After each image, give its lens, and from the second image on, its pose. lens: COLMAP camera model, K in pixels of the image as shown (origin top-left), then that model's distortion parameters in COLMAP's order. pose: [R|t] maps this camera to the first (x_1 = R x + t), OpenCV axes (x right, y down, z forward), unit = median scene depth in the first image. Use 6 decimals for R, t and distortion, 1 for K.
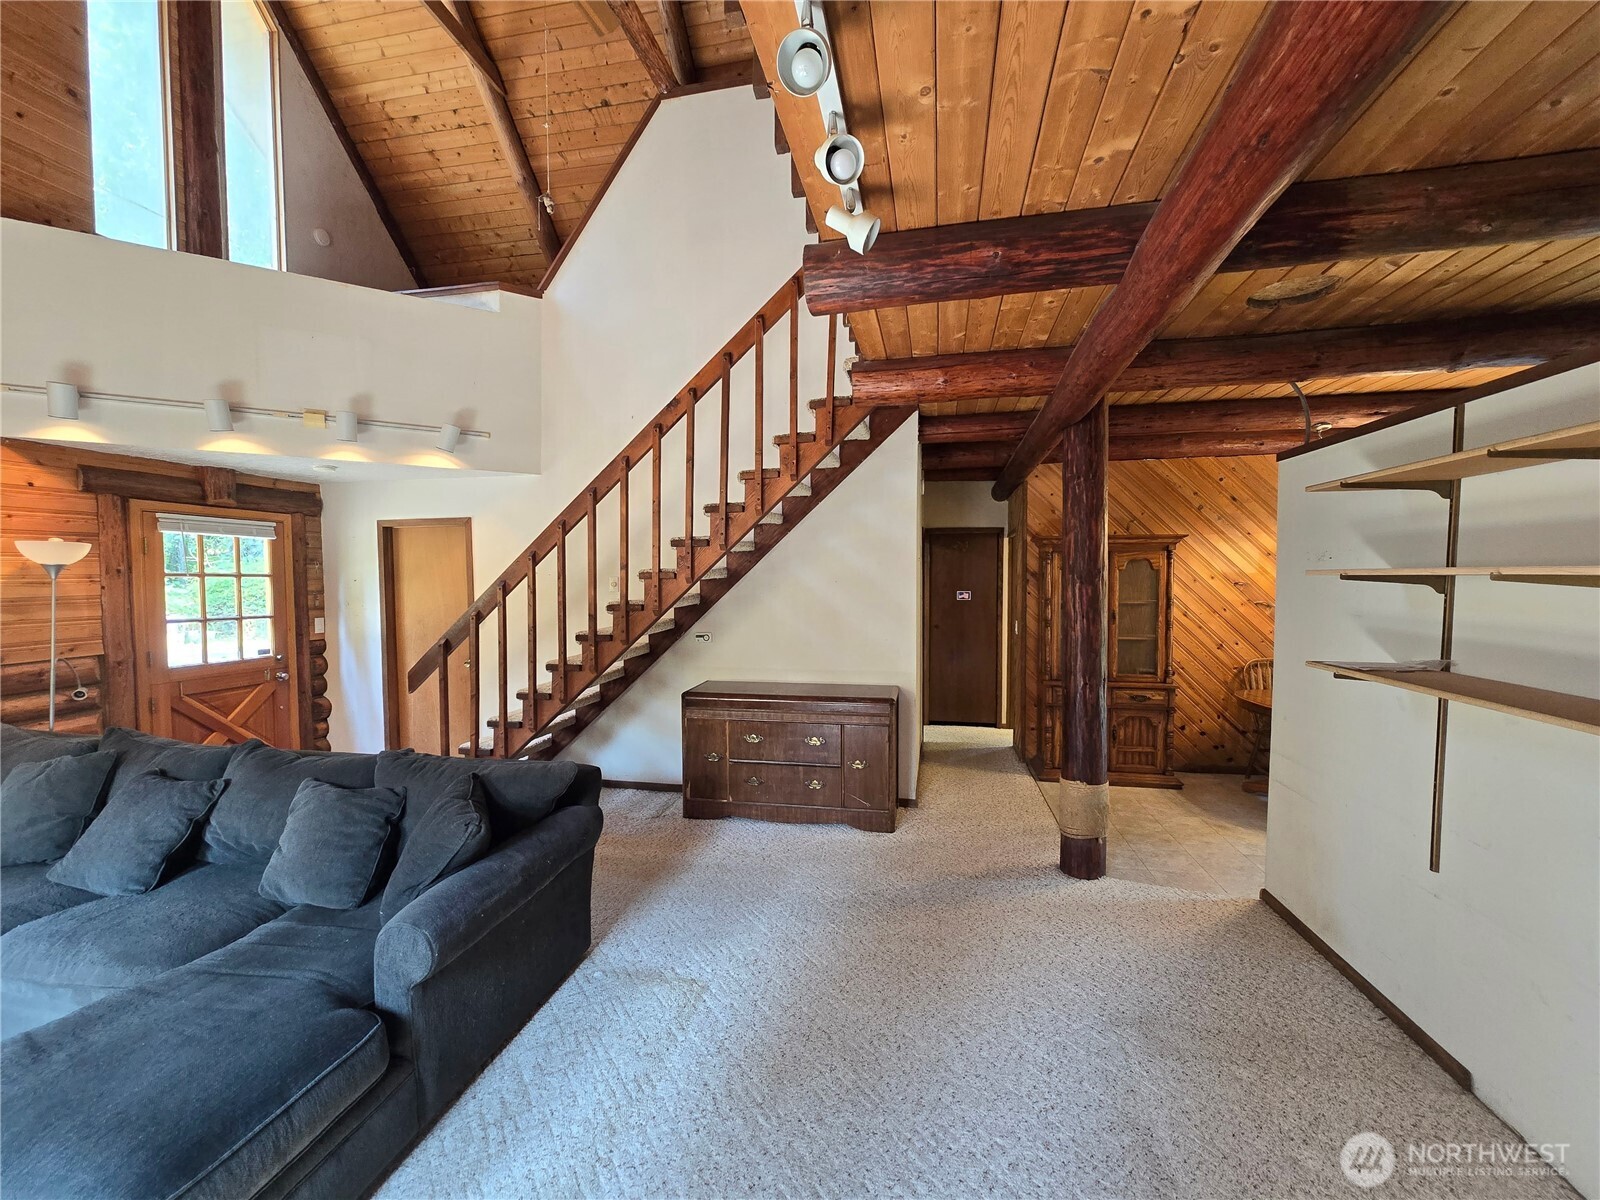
lens RADIAL K [[652.5, 0, 802.0], [0, 652.5, 609.3], [0, 0, 1]] dist [-0.001227, -0.000357]
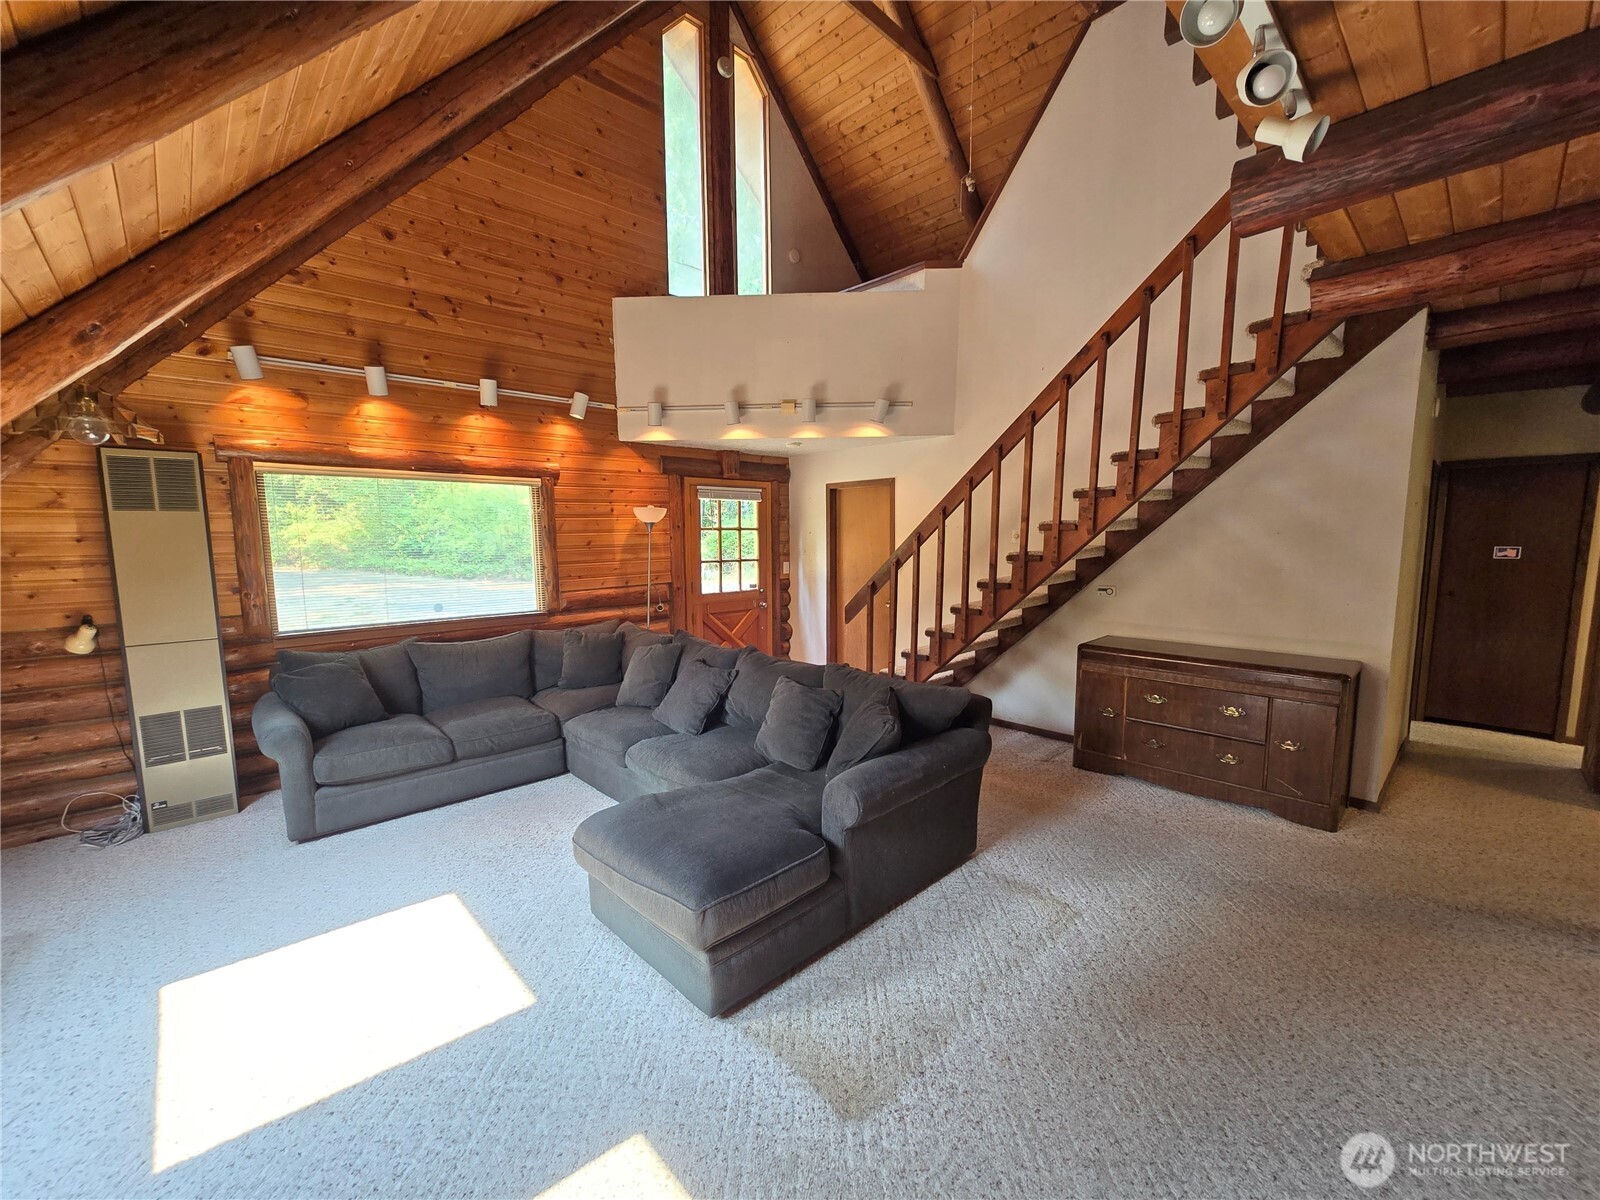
lens RADIAL K [[652.5, 0, 802.0], [0, 652.5, 609.3], [0, 0, 1]] dist [-0.001227, -0.000357]
pose [[0.822244, 0.064109, -0.565512, 0.030649], [-0.023438, 0.996607, 0.078902, 0.004715], [0.568652, -0.051622, 0.820957, -0.064273]]
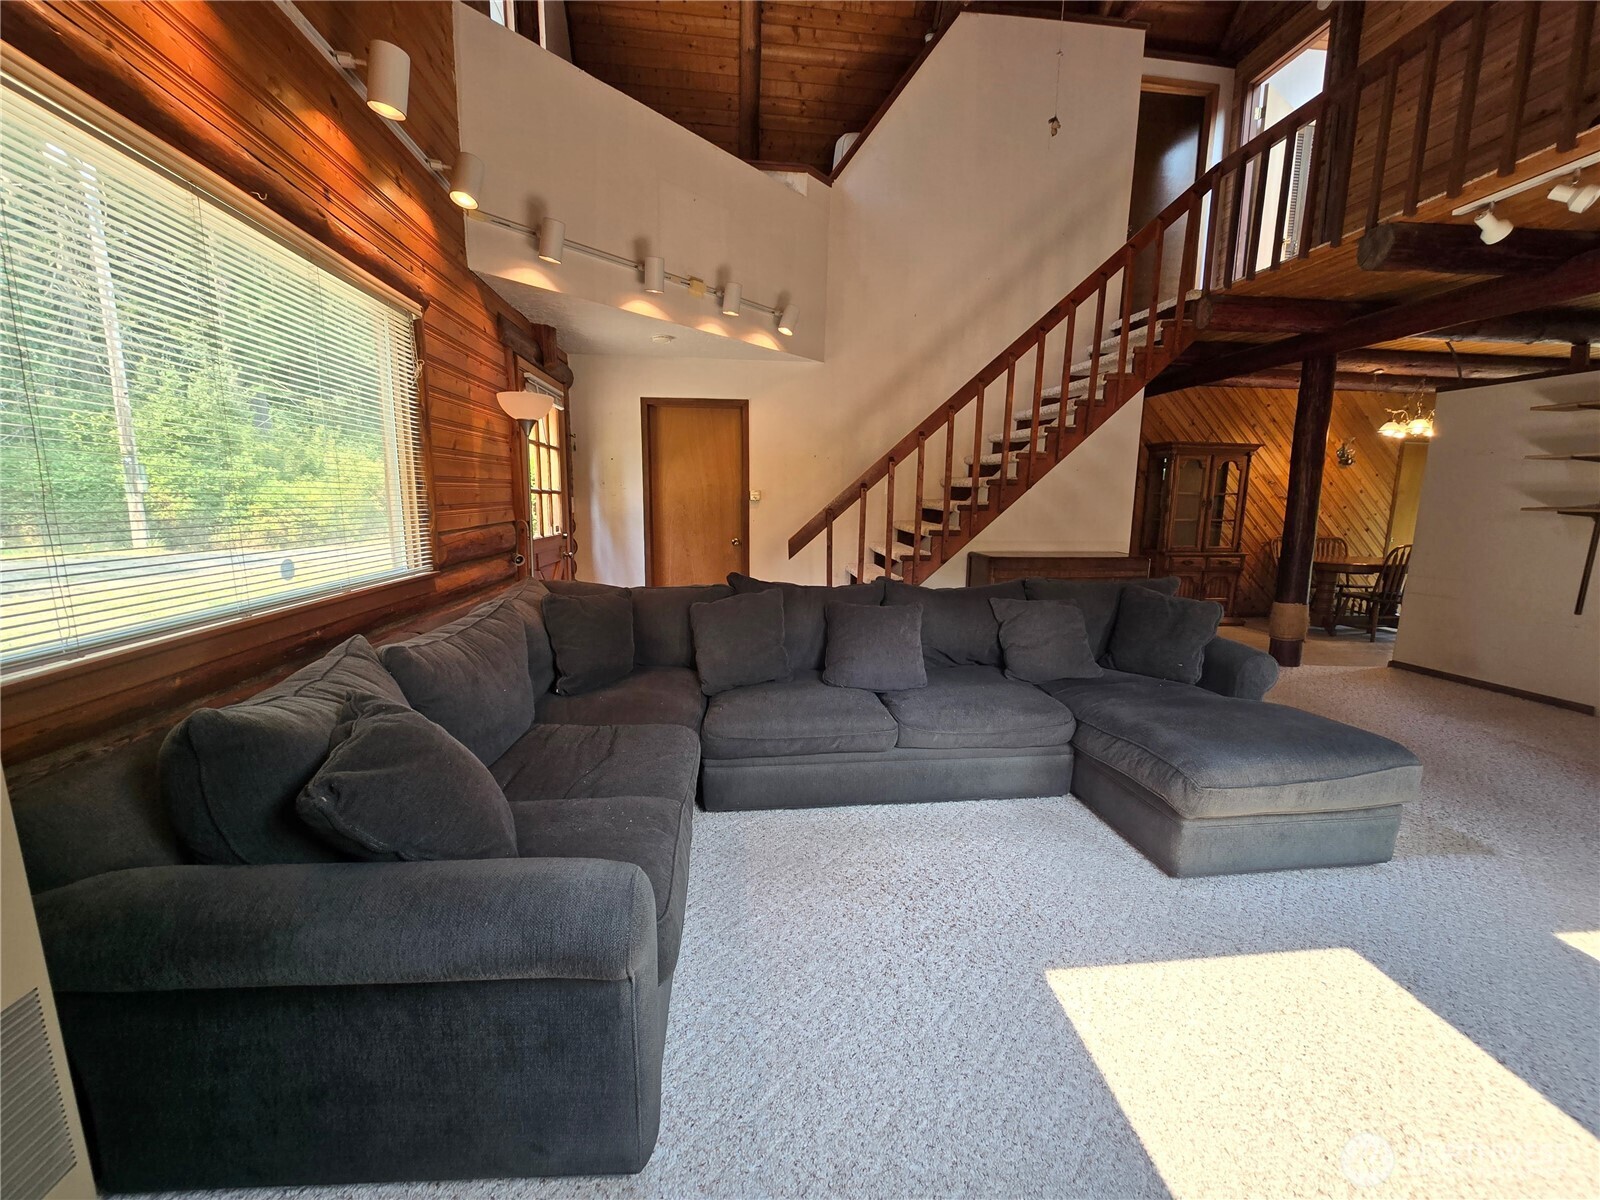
lens RADIAL K [[653.2, 0, 800.9], [0, 653.2, 609.8], [0, 0, 1]] dist [-0.001845, -0.000457]
pose [[0.951241, -0.036911, 0.306232, -0.894555], [-0.001535, 0.992235, 0.124366, 0.073692], [-0.308445, -0.118772, 0.943798, -0.054458]]
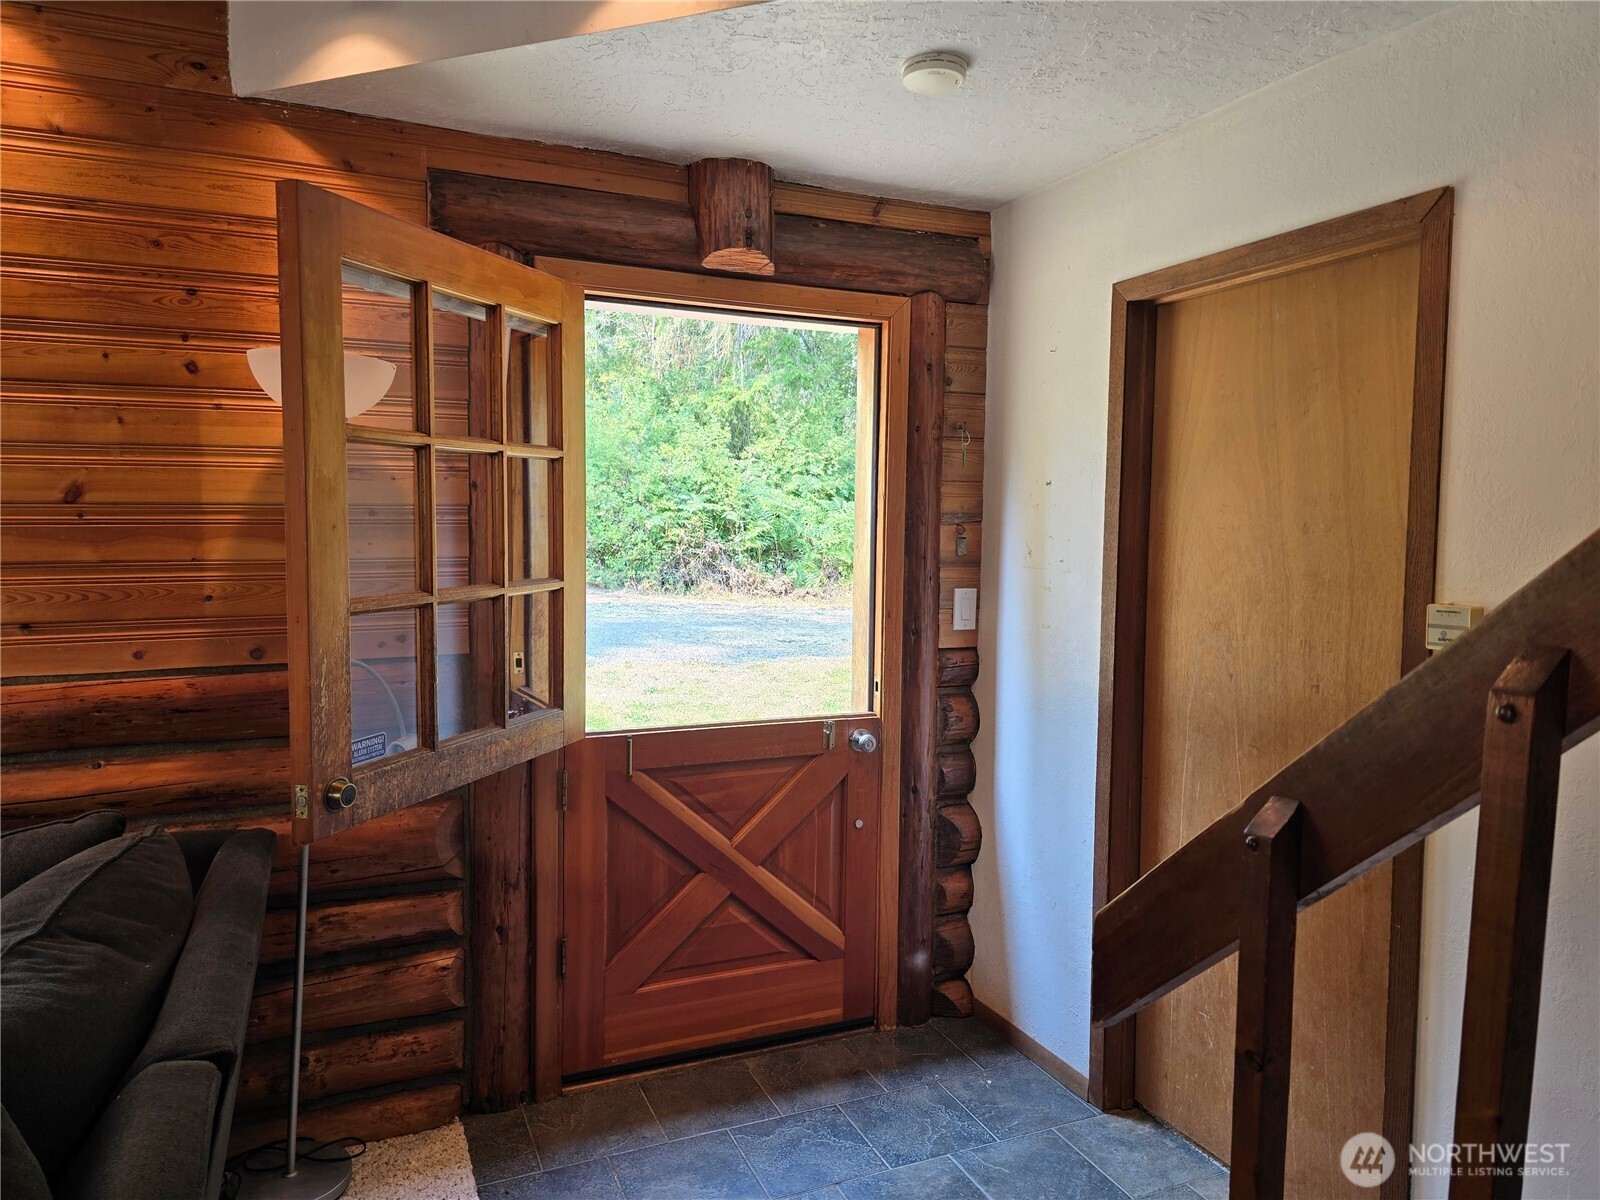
lens RADIAL K [[1070.5, 0, 805.1], [0, 1070.5, 597.3], [0, 0, 1]] dist [0.069175, -0.066306]
pose [[0.588816, 0.069043, -0.805313, -0.388381], [-0.052915, 0.997500, 0.046831, -0.006683], [0.806533, 0.015038, 0.590997, 0.714923]]
